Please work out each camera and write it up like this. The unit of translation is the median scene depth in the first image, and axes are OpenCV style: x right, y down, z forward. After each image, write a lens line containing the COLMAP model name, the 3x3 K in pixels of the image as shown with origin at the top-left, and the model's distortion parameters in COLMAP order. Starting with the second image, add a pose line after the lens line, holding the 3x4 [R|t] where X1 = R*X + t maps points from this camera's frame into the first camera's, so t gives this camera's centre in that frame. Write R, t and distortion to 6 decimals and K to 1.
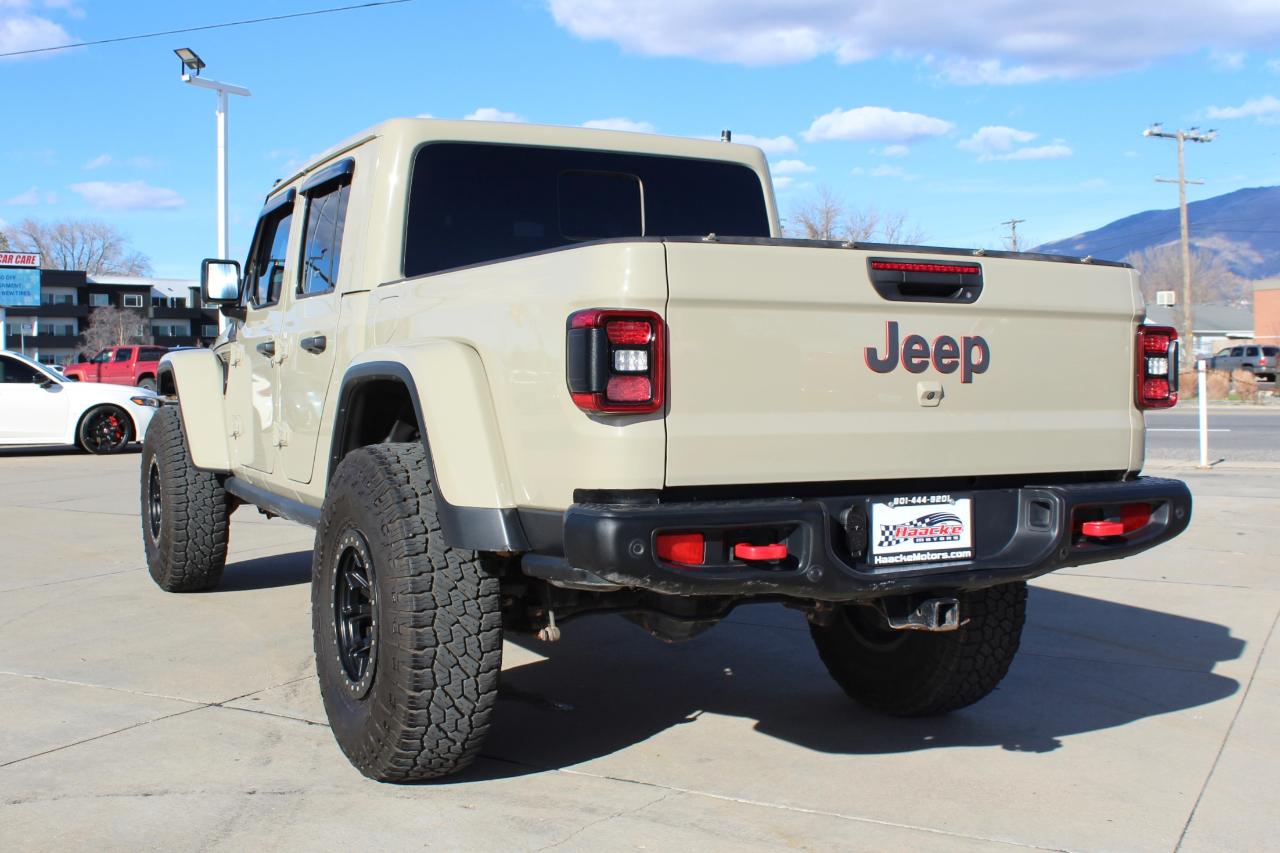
lens RADIAL K [[1461.8, 0, 611.8], [0, 1461.8, 427.2], [0, 0, 1]] dist [-0.141780, 0.156719]
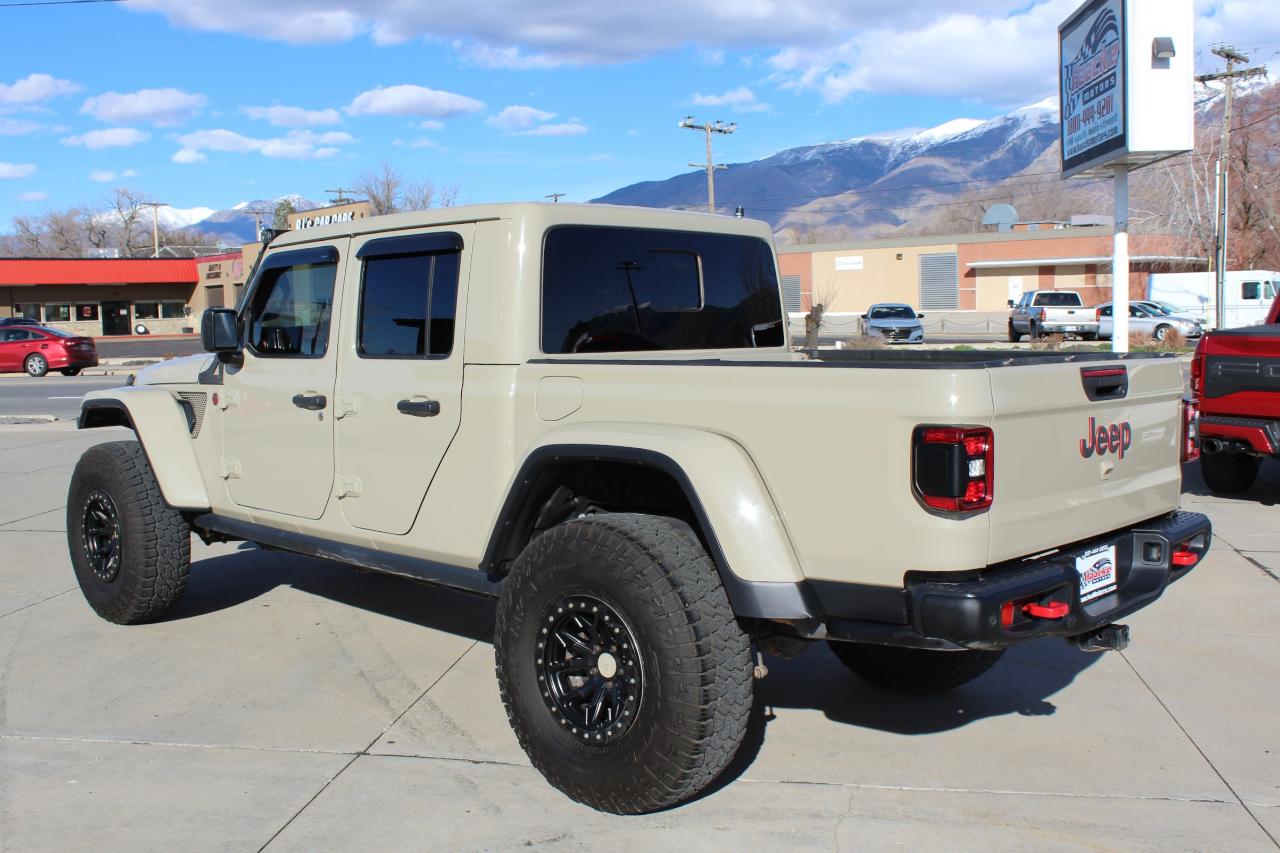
lens RADIAL K [[1299.9, 0, 642.0], [0, 1299.9, 458.2], [0, 0, 1]] dist [-0.145035, 0.156339]
pose [[0.938489, -0.045572, 0.342289, -0.512004], [0.022892, 0.997283, 0.070012, -0.112238], [-0.344549, -0.057870, 0.936983, 0.067249]]
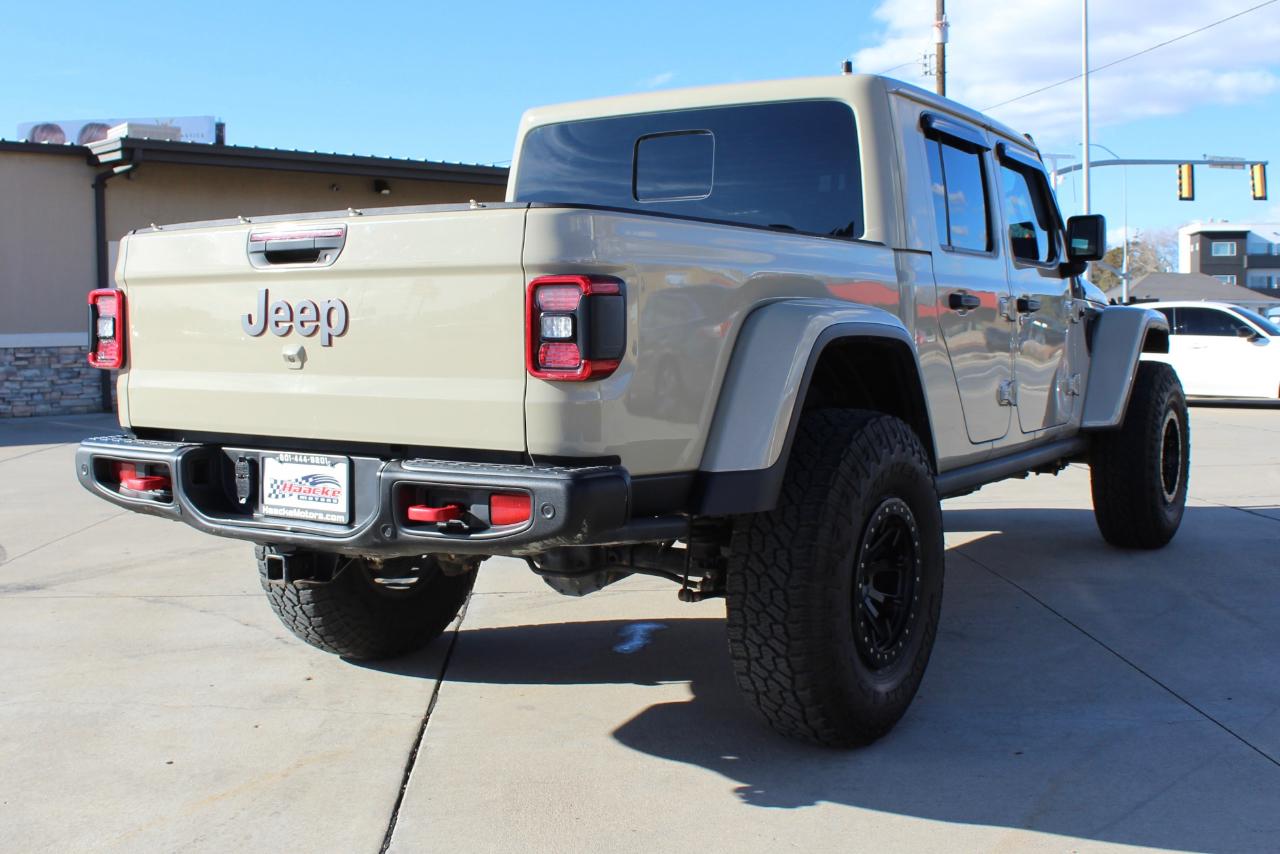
lens RADIAL K [[1387.1, 0, 581.7], [0, 1387.1, 408.6], [0, 0, 1]] dist [-0.192413, 0.206780]
pose [[0.478589, 0.048470, -0.876700, 1.076569], [-0.026212, 0.998819, 0.040912, -0.028997], [0.877648, 0.003400, 0.479294, 0.648310]]
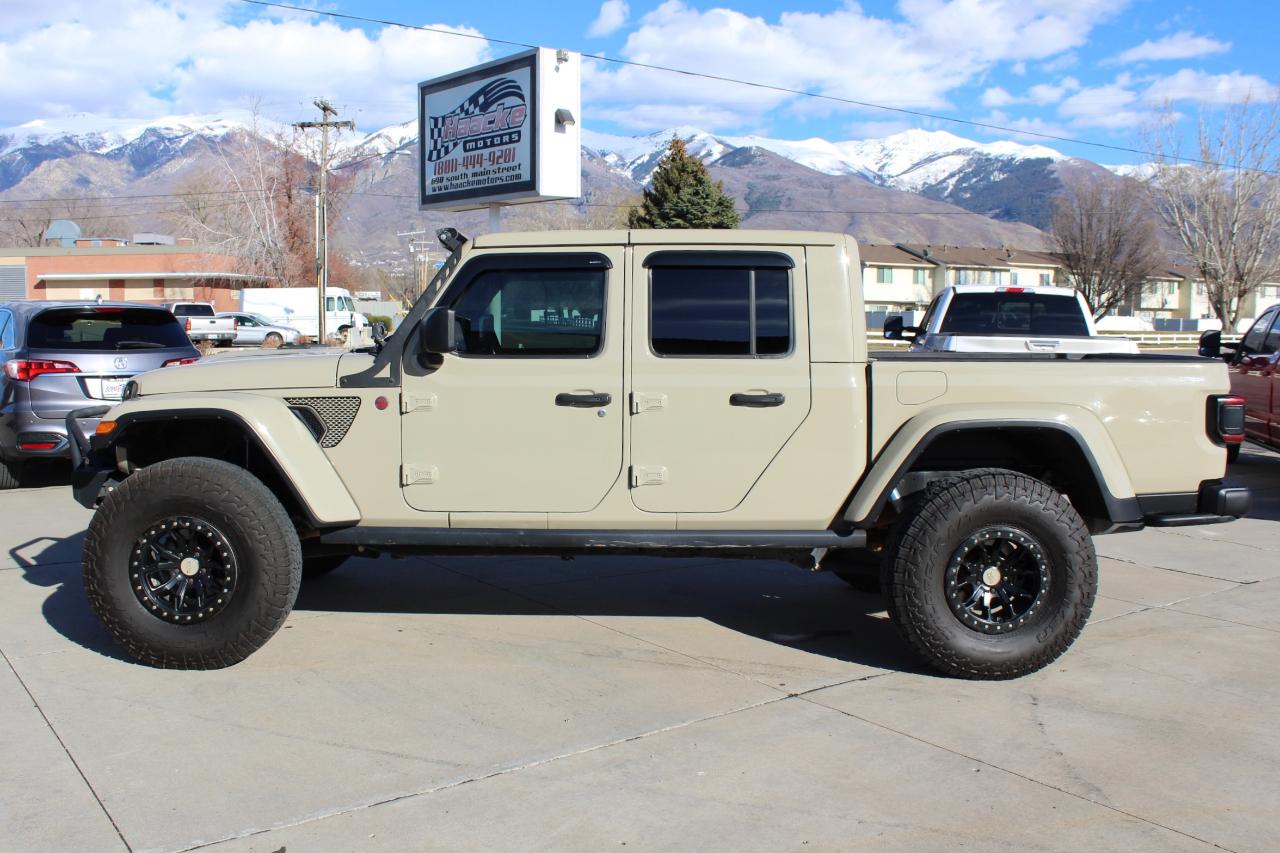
lens RADIAL K [[1180.5, 0, 597.9], [0, 1180.5, 430.9], [0, 0, 1]] dist [-0.163047, 0.131308]
pose [[0.438857, -0.077011, 0.895251, -1.591338], [0.030095, 0.997021, 0.071012, -0.143857], [-0.898053, -0.004221, 0.439868, 0.916835]]
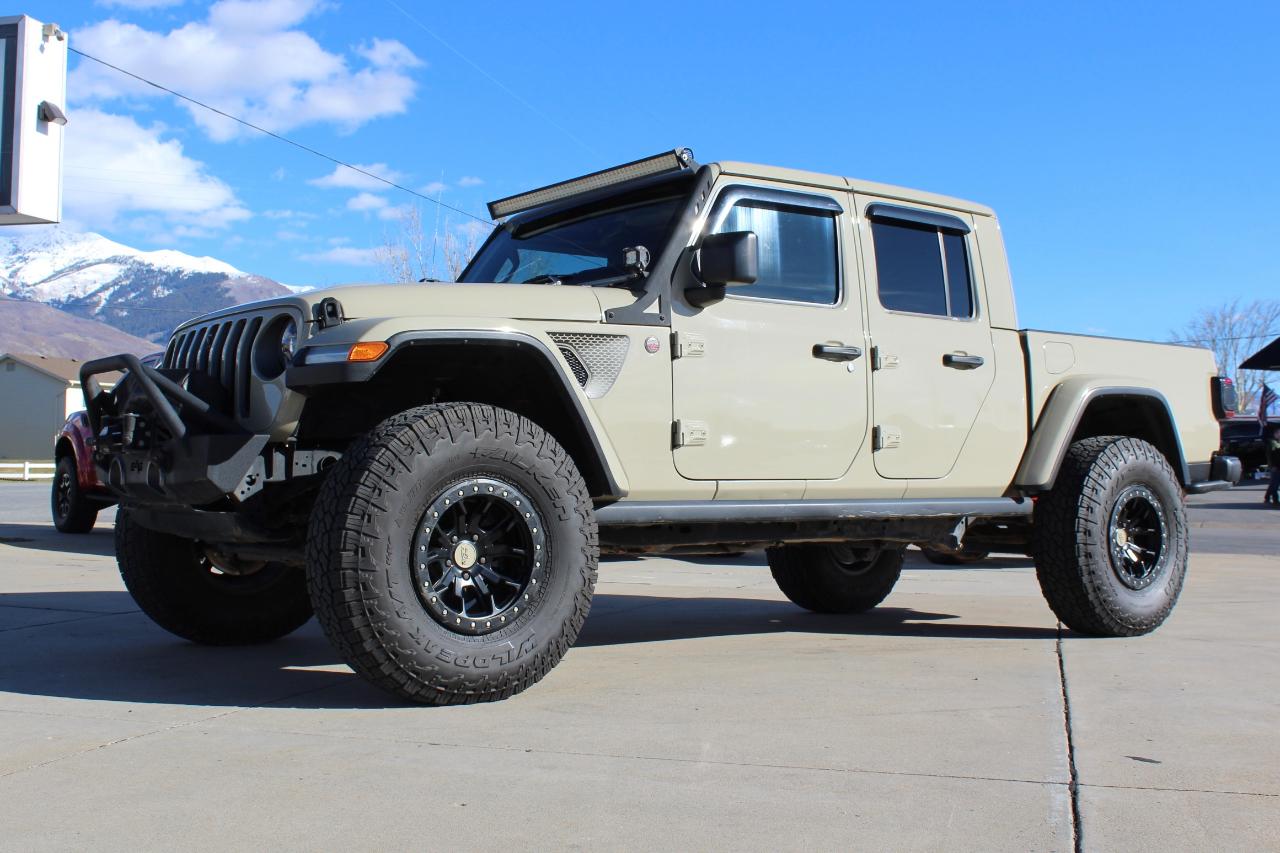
lens RADIAL K [[1461.8, 0, 611.8], [0, 1461.8, 427.2], [0, 0, 1]] dist [-0.141780, 0.156719]
pose [[-0.190415, 0.038141, 0.980962, -1.813998], [0.038258, 0.998774, -0.031408, 0.034406], [-0.980958, 0.031549, -0.191641, 2.061351]]
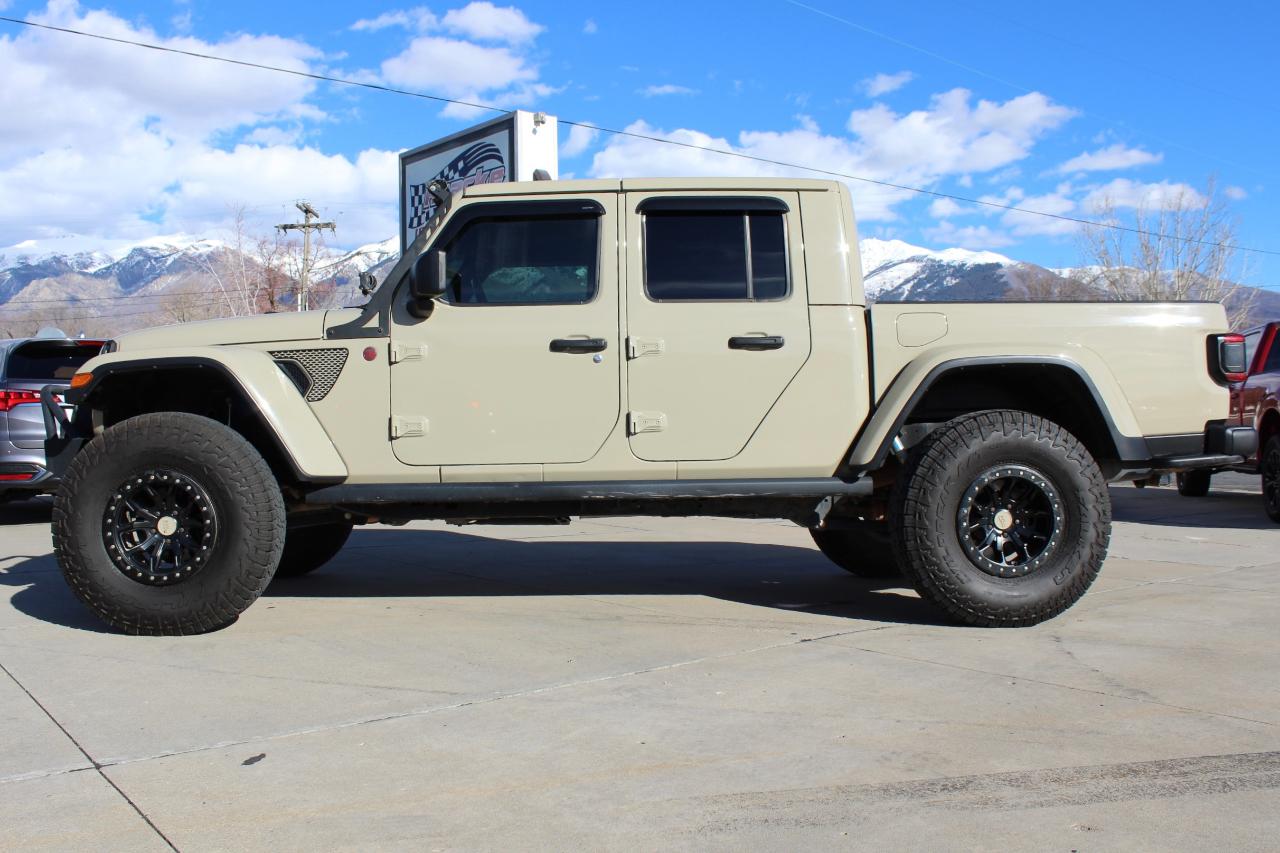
lens RADIAL K [[1143.5, 0, 612.1], [0, 1143.5, 431.2], [0, 0, 1]] dist [-0.163506, 0.130599]
pose [[0.406721, -0.002341, 0.913549, -1.531732], [0.048579, 0.998637, -0.019069, 0.040559], [-0.912260, 0.052135, 0.406281, 0.981429]]
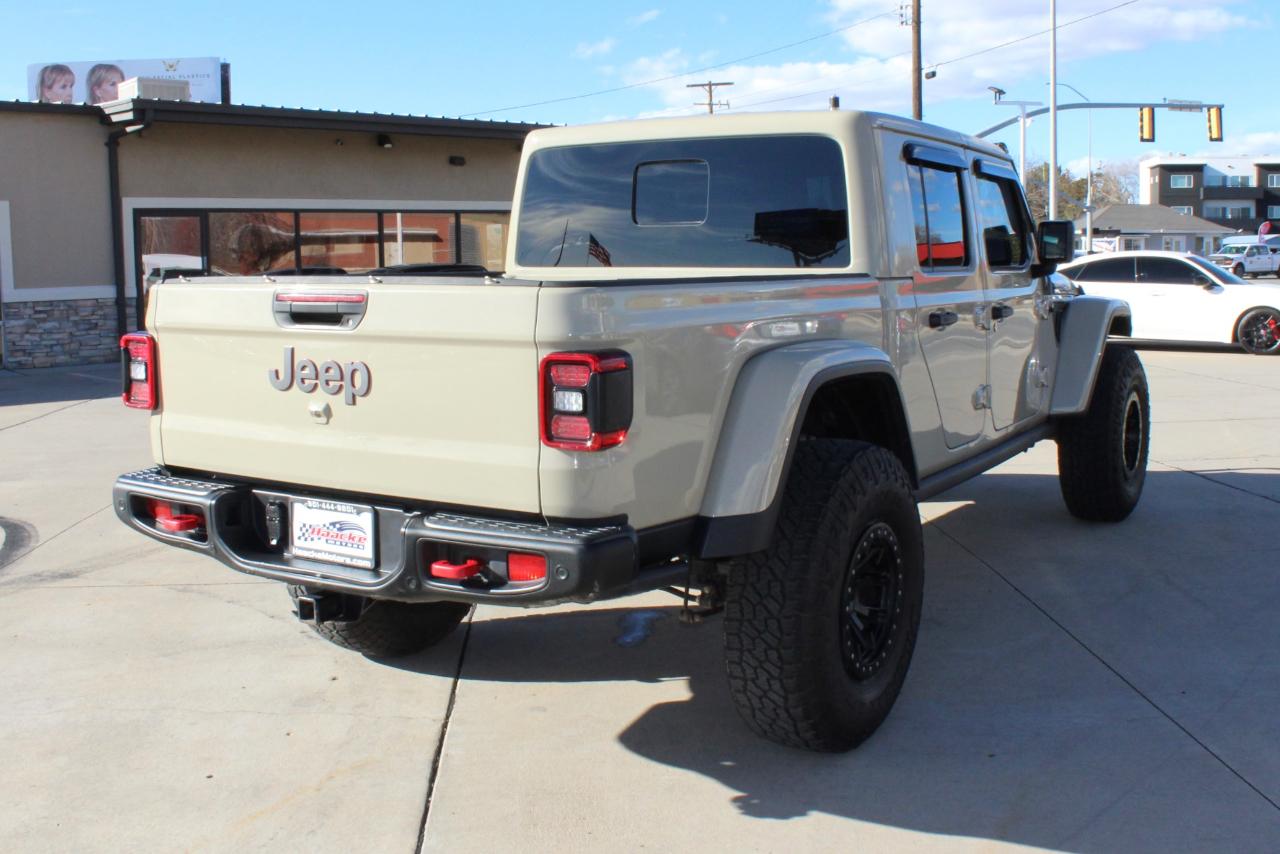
lens RADIAL K [[1319.0, 0, 616.3], [0, 1319.0, 391.0], [0, 0, 1]] dist [-0.194686, 0.211962]
pose [[0.506363, 0.082642, -0.858351, 1.081246], [-0.019794, 0.996249, 0.084242, -0.116411], [0.862093, -0.025667, 0.506099, 0.631976]]
